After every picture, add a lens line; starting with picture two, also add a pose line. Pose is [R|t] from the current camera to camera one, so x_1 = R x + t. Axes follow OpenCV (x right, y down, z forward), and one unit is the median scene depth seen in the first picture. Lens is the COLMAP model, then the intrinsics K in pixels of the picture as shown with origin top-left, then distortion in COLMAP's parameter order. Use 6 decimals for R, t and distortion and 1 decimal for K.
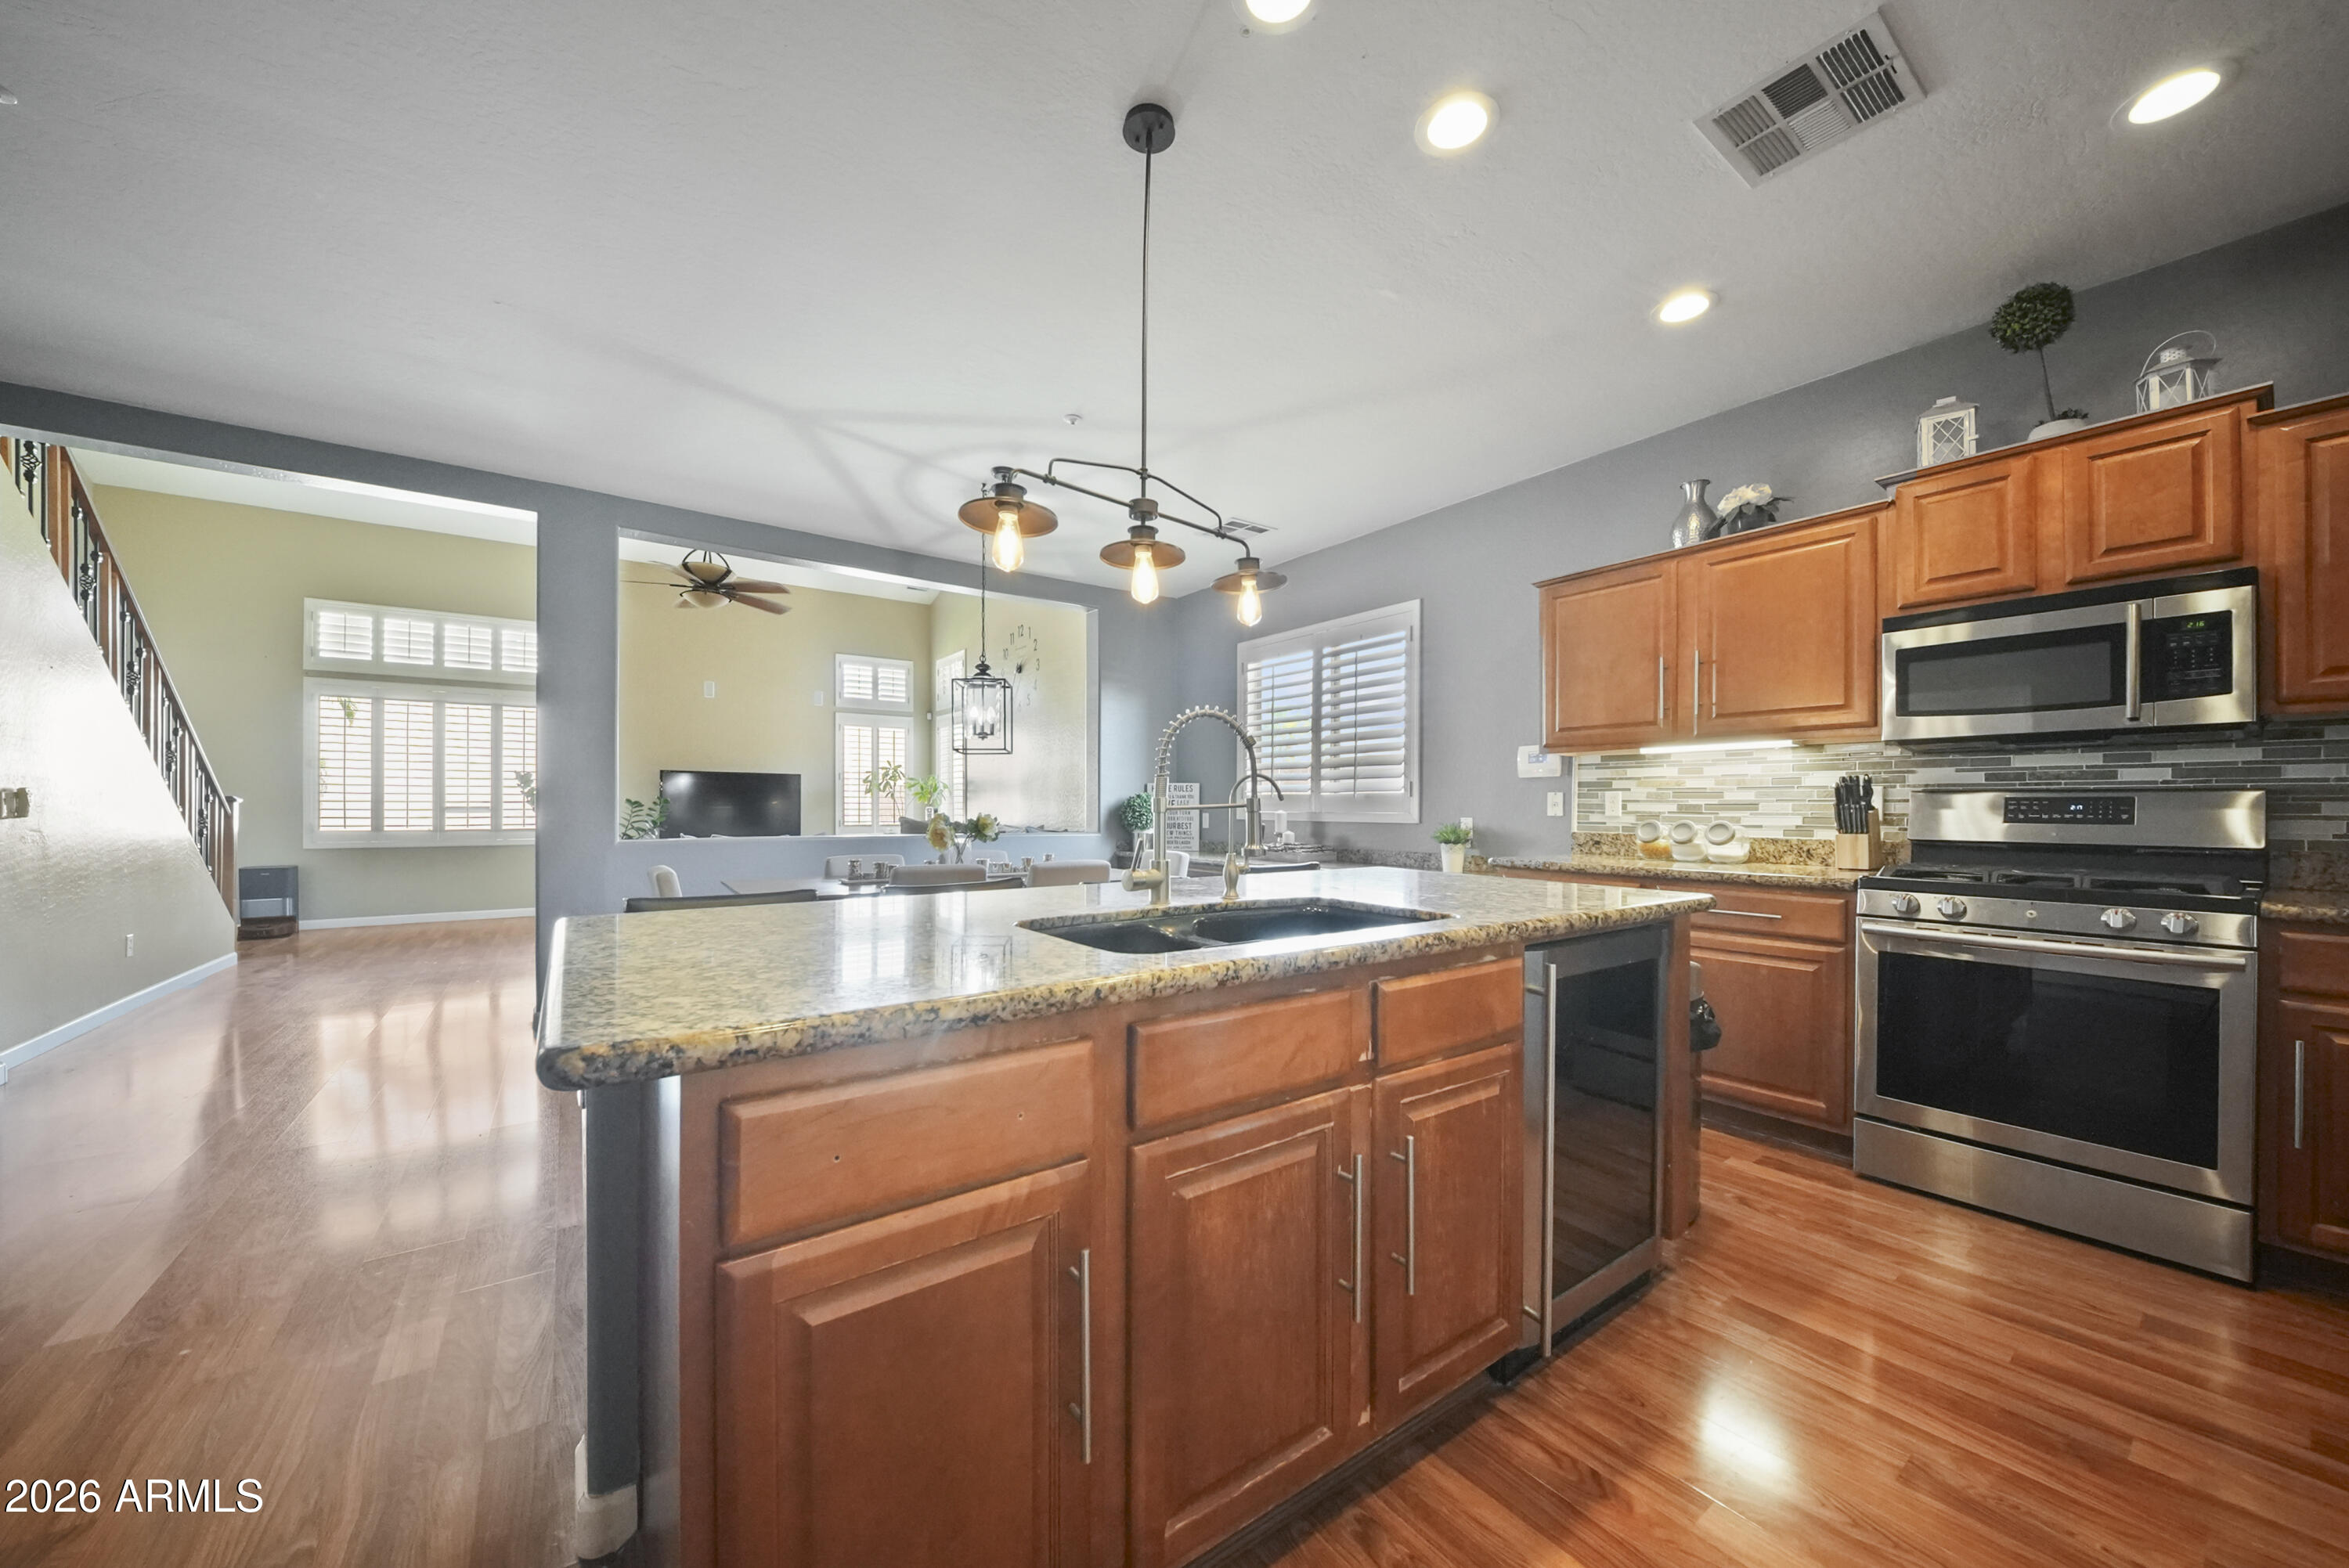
lens RADIAL K [[840.7, 0, 1162.7], [0, 840.7, 810.3], [0, 0, 1]] dist [-0.000626, -0.000077]
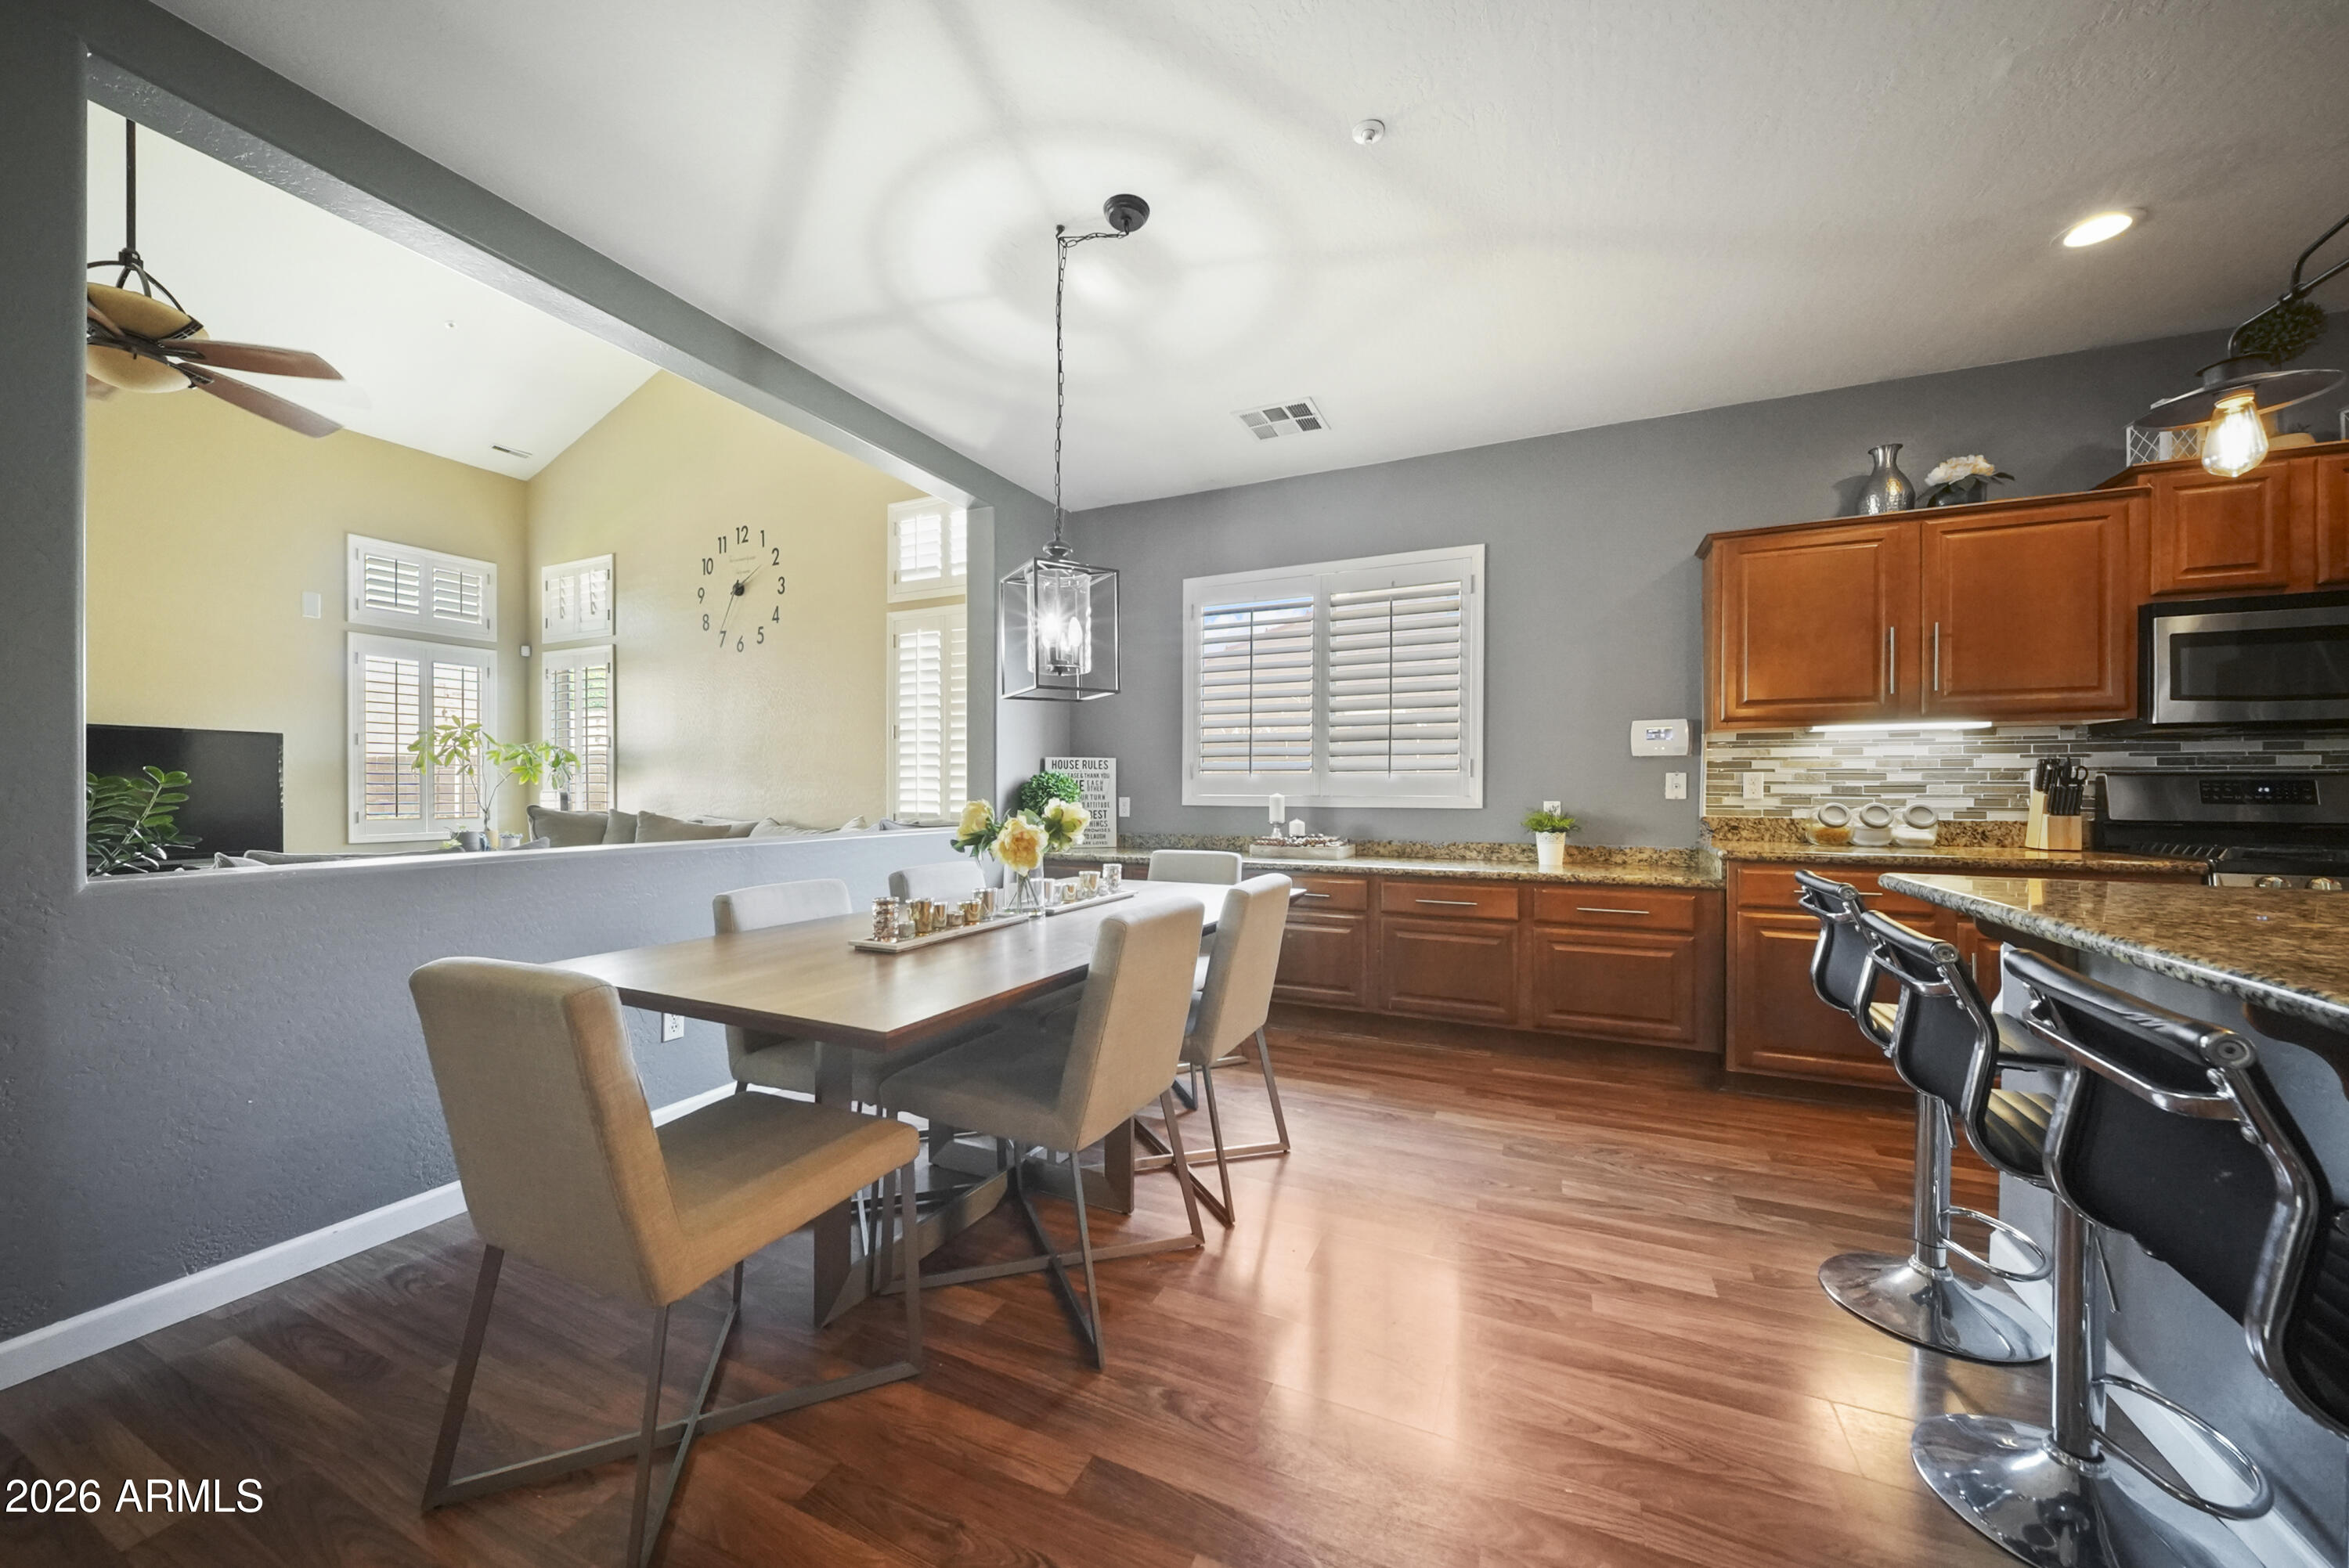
lens RADIAL K [[844.4, 0, 1170.2], [0, 844.4, 793.4], [0, 0, 1]] dist [-0.002952, -0.000479]
pose [[0.866730, -0.003628, 0.498765, -0.508247], [0.002834, 0.999993, 0.002348, -0.003297], [-0.498770, -0.000622, 0.866734, 0.537144]]
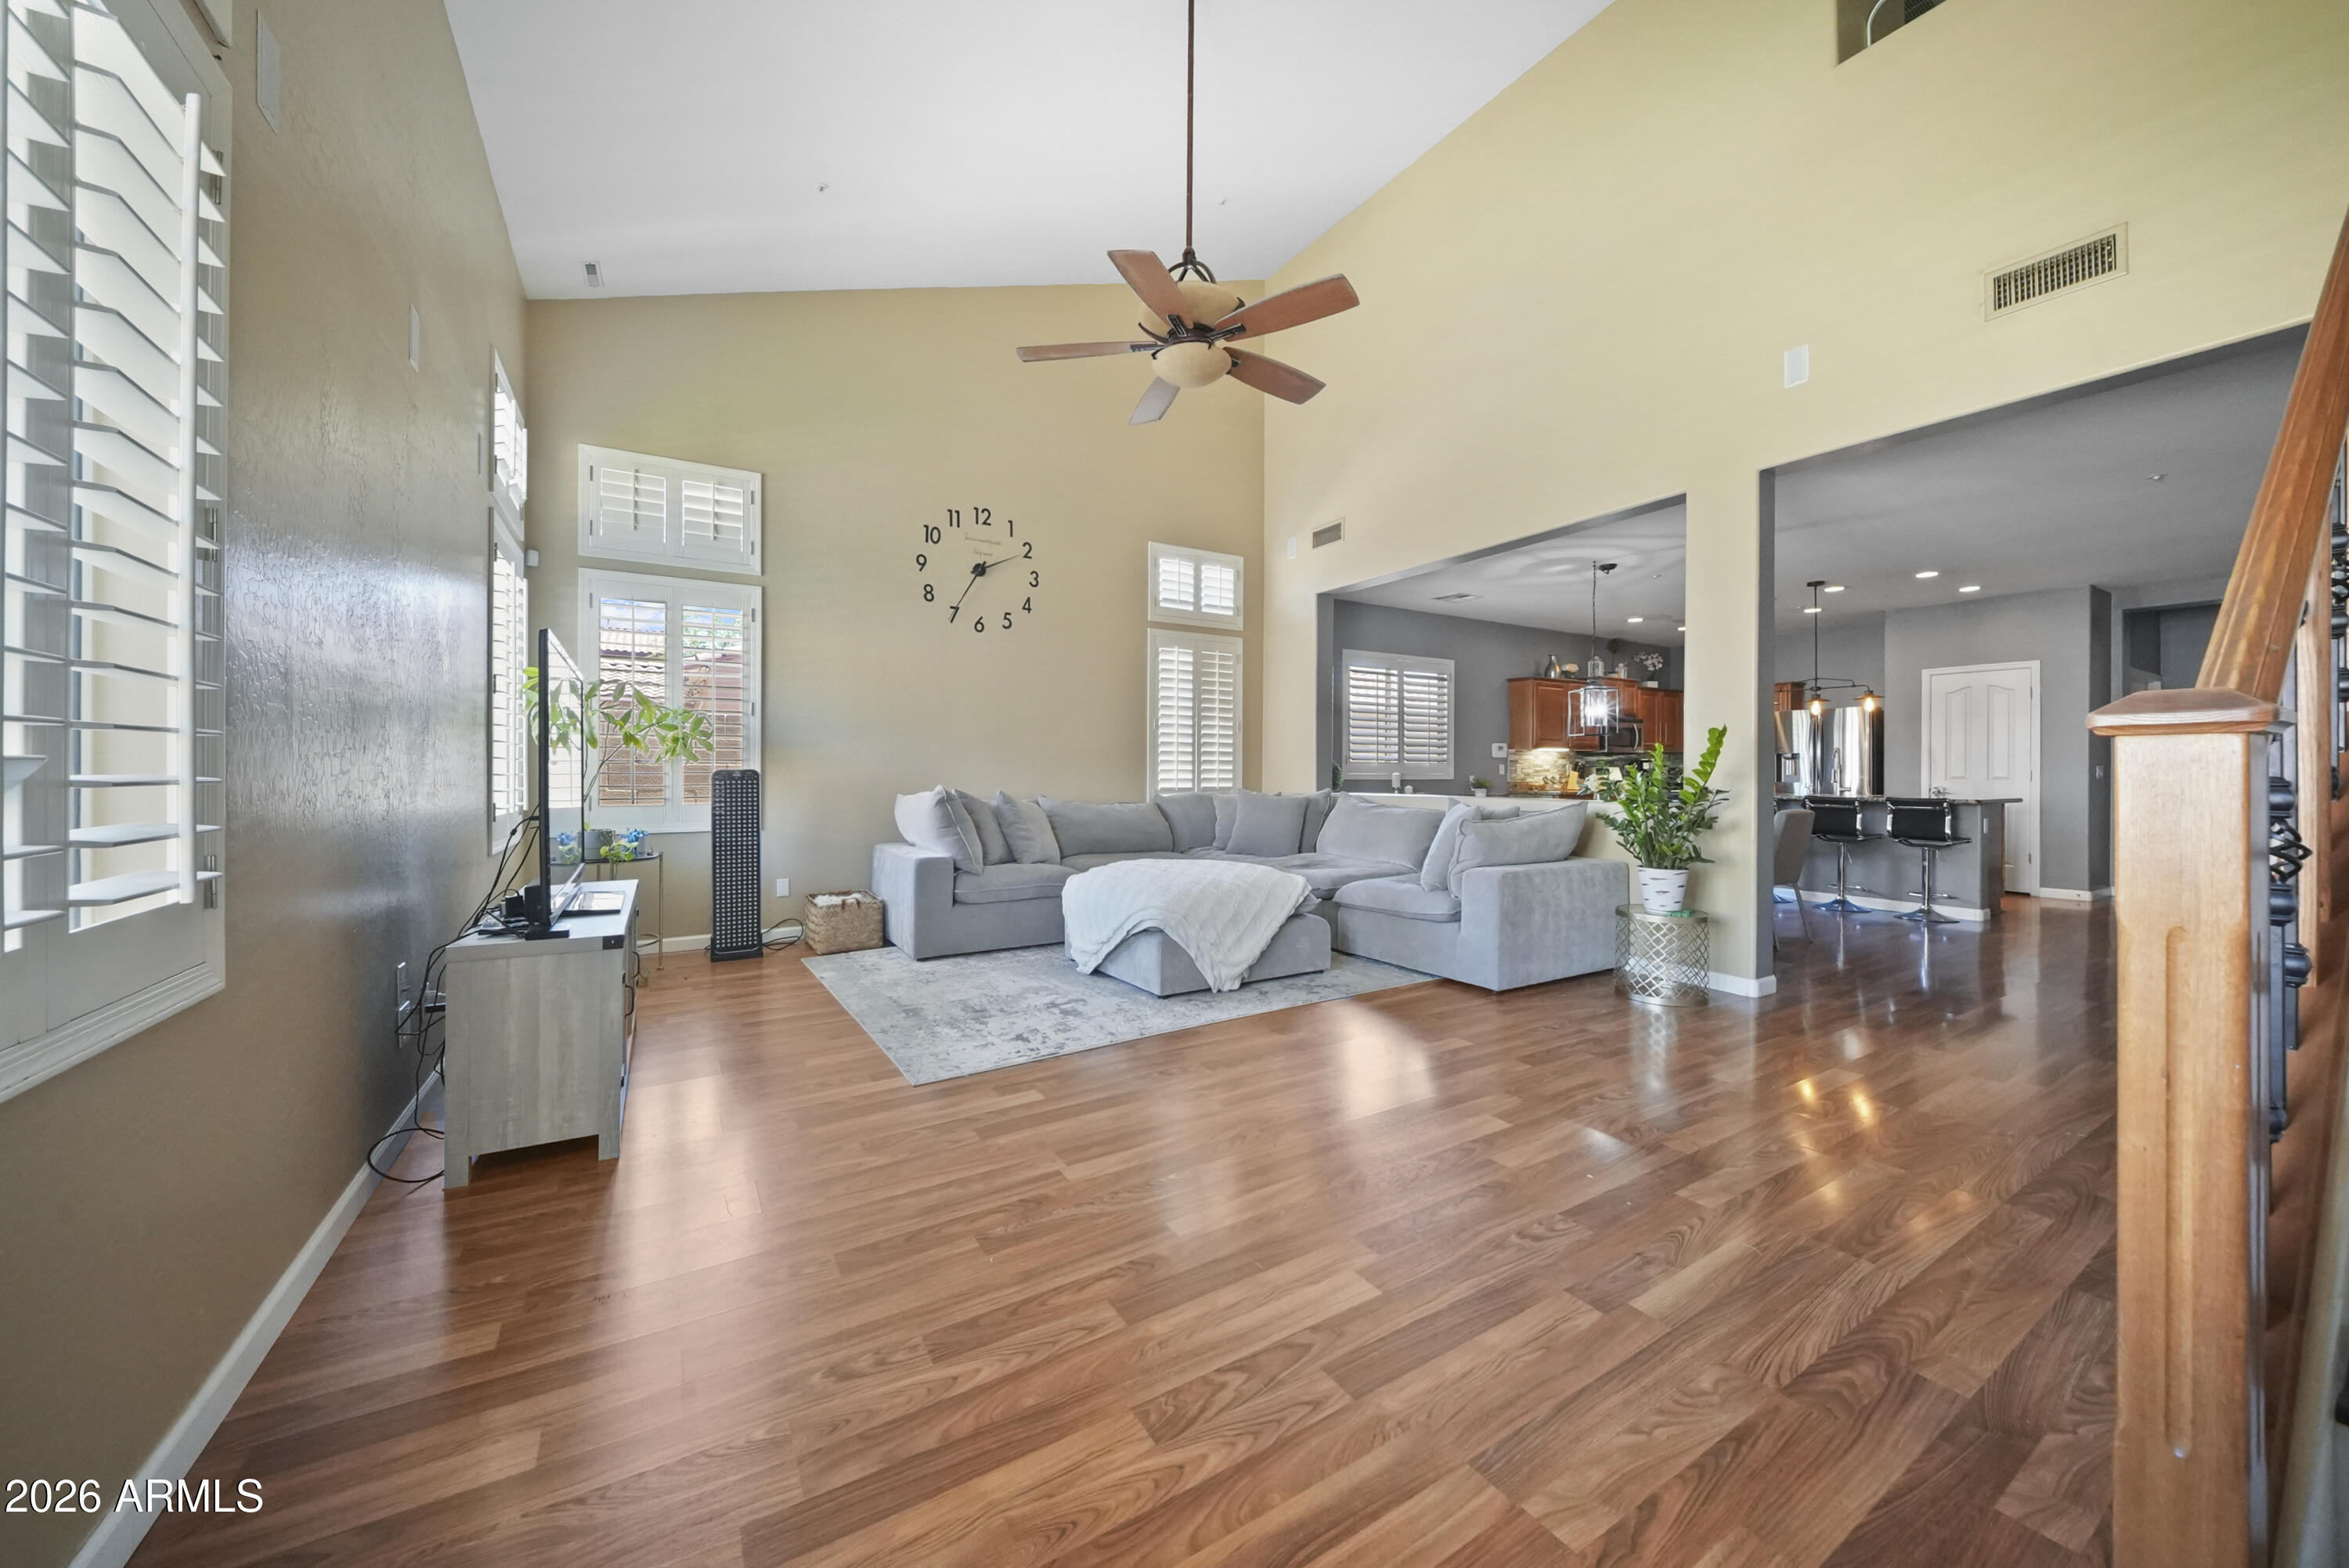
lens RADIAL K [[848.0, 0, 1189.4], [0, 848.0, 757.4], [0, 0, 1]] dist [-0.000393, -0.000270]
pose [[0.045767, 0.019662, 0.998759, -2.075666], [0.004690, 0.999791, -0.019898, 0.000455], [-0.998941, 0.005595, 0.045665, 1.934295]]
